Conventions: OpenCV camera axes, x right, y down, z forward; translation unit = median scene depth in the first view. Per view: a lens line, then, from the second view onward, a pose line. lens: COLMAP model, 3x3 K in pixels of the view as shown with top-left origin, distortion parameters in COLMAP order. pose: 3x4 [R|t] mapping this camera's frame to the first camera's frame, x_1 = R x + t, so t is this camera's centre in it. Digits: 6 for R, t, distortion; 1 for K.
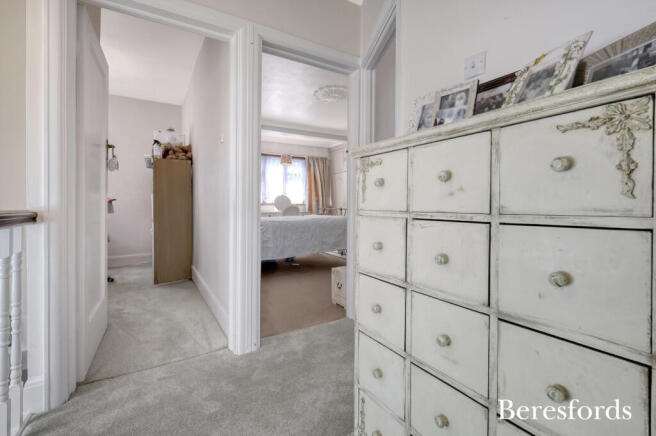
lens RADIAL K [[290.8, 0, 329.2], [0, 290.8, 215.3], [0, 0, 1]] dist [0.012659, -0.000113]
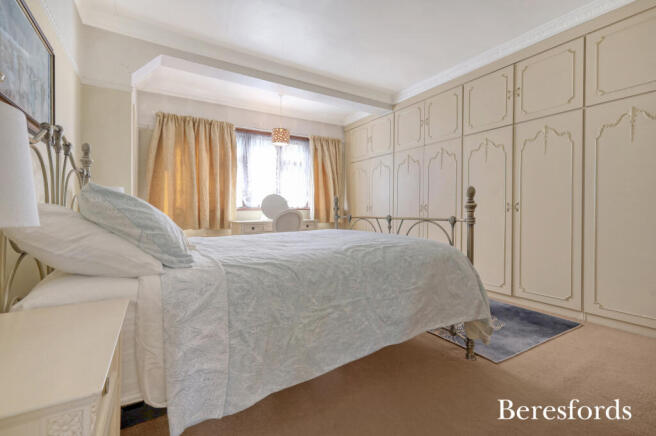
lens RADIAL K [[290.8, 0, 324.2], [0, 290.8, 216.7], [0, 0, 1]] dist [0.012659, -0.000113]
pose [[0.999996, -0.002207, -0.001680, -0.047330], [0.002199, 0.999985, -0.005037, -0.015535], [0.001691, 0.005034, 0.999986, 0.338147]]
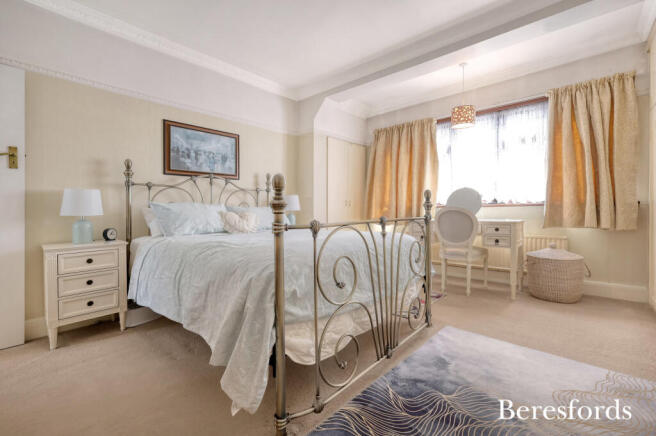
lens RADIAL K [[290.8, 0, 328.1], [0, 290.8, 211.4], [0, 0, 1]] dist [0.012659, -0.000113]
pose [[0.289889, 0.005585, -0.957044, 0.242711], [-0.014619, 0.999892, 0.001407, -0.023188], [0.956948, 0.013583, 0.289940, 0.568672]]
